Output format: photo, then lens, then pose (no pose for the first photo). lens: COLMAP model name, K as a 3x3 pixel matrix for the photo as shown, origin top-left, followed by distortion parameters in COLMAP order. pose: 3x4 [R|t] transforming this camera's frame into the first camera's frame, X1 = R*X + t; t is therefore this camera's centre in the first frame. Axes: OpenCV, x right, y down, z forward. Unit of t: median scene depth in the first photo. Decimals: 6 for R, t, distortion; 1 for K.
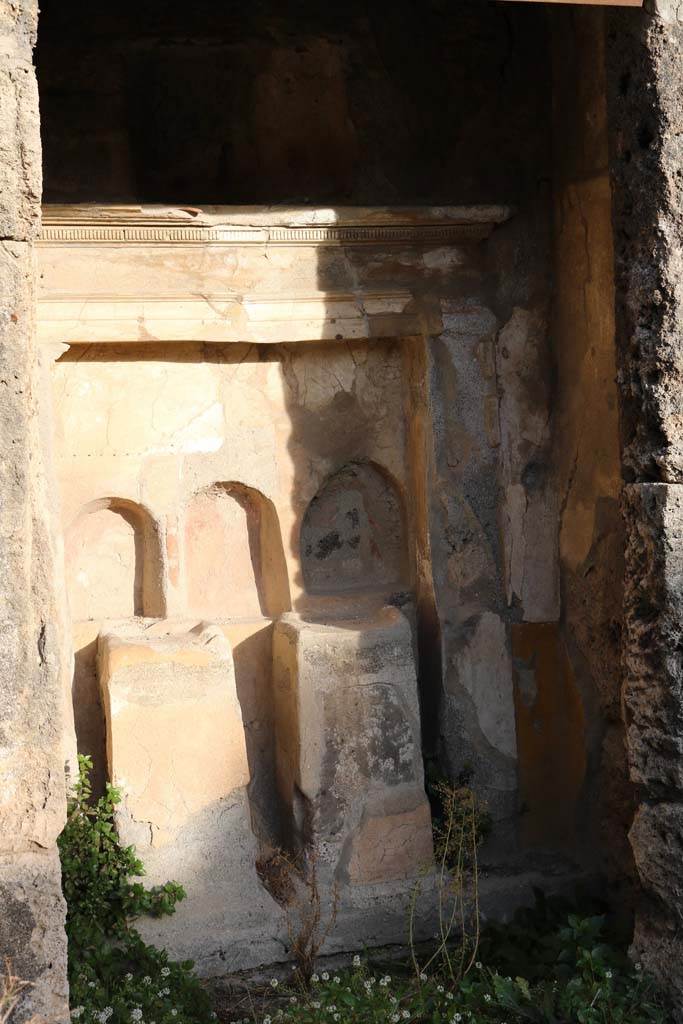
lens RADIAL K [[1592.4, 0, 386.4], [0, 1592.4, 590.2], [0, 0, 1]] dist [-0.023666, 0.000000]
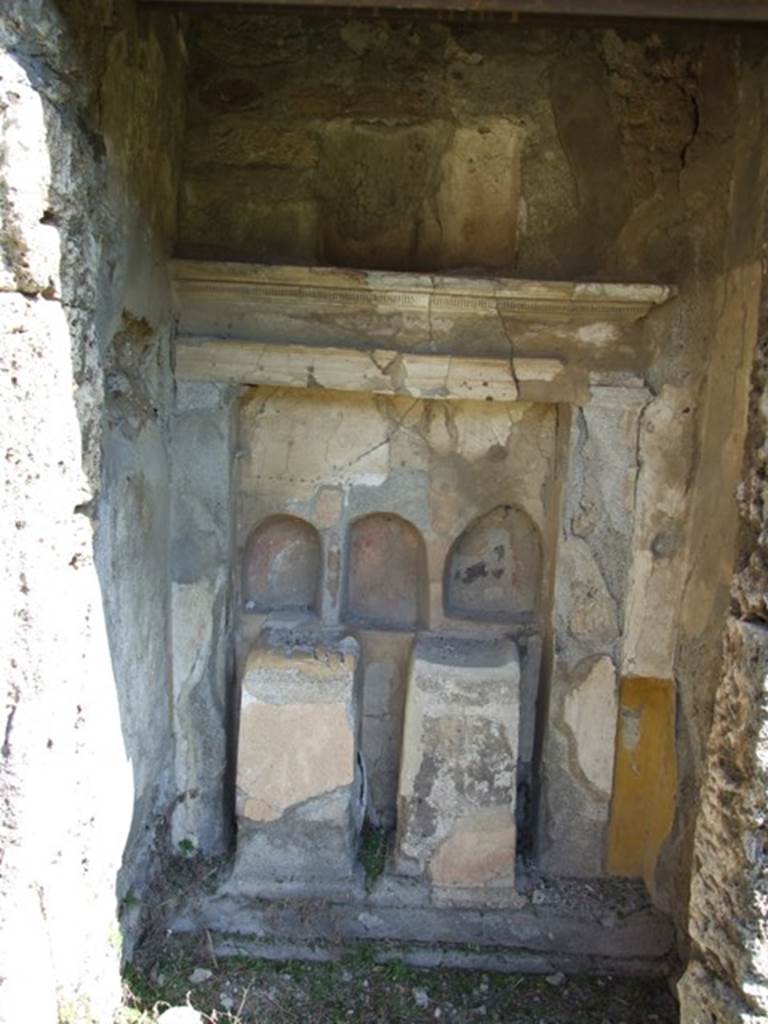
lens RADIAL K [[817.9, 0, 381.4], [0, 817.9, 510.8], [0, 0, 1]] dist [-0.057947, 0.054345]
pose [[0.937554, 0.137072, -0.319694, 0.090224], [-0.125542, 0.990478, 0.056507, -0.105253], [0.324395, -0.012844, 0.945834, 0.446249]]
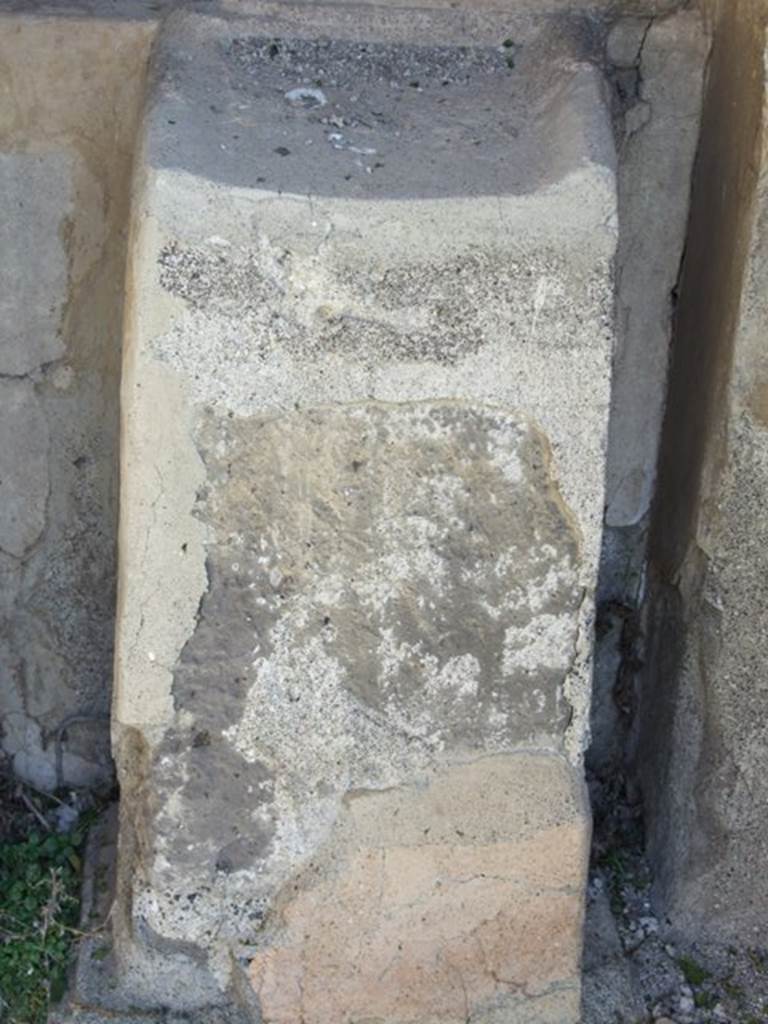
lens RADIAL K [[2610.6, 0, 367.9], [0, 2610.6, 579.0], [0, 0, 1]] dist [0.160453, 0.000000]
pose [[0.966050, 0.202133, -0.160900, 0.055018], [-0.115266, 0.894586, 0.431775, -0.095796], [0.231215, -0.398570, 0.887514, 0.613370]]
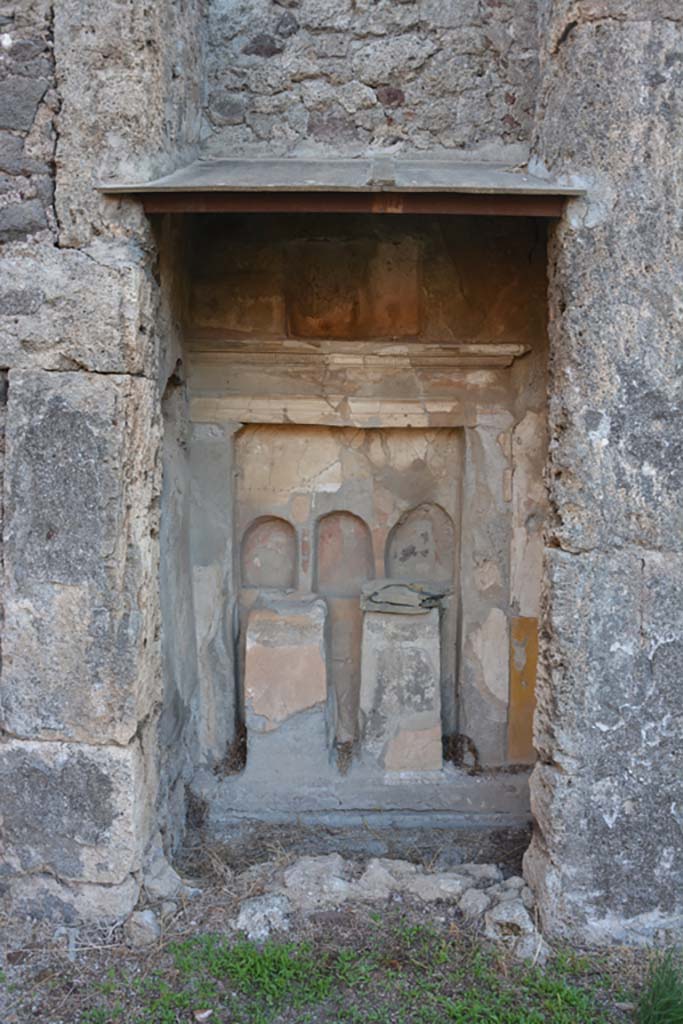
lens RADIAL K [[868.6, 0, 356.6], [0, 868.6, 560.8], [0, 0, 1]] dist [-0.104806, 0.067567]
pose [[0.947991, 0.096337, -0.303369, 0.192987], [-0.083287, 0.994968, 0.055698, -0.070050], [0.307208, -0.027534, 0.951244, 0.168369]]
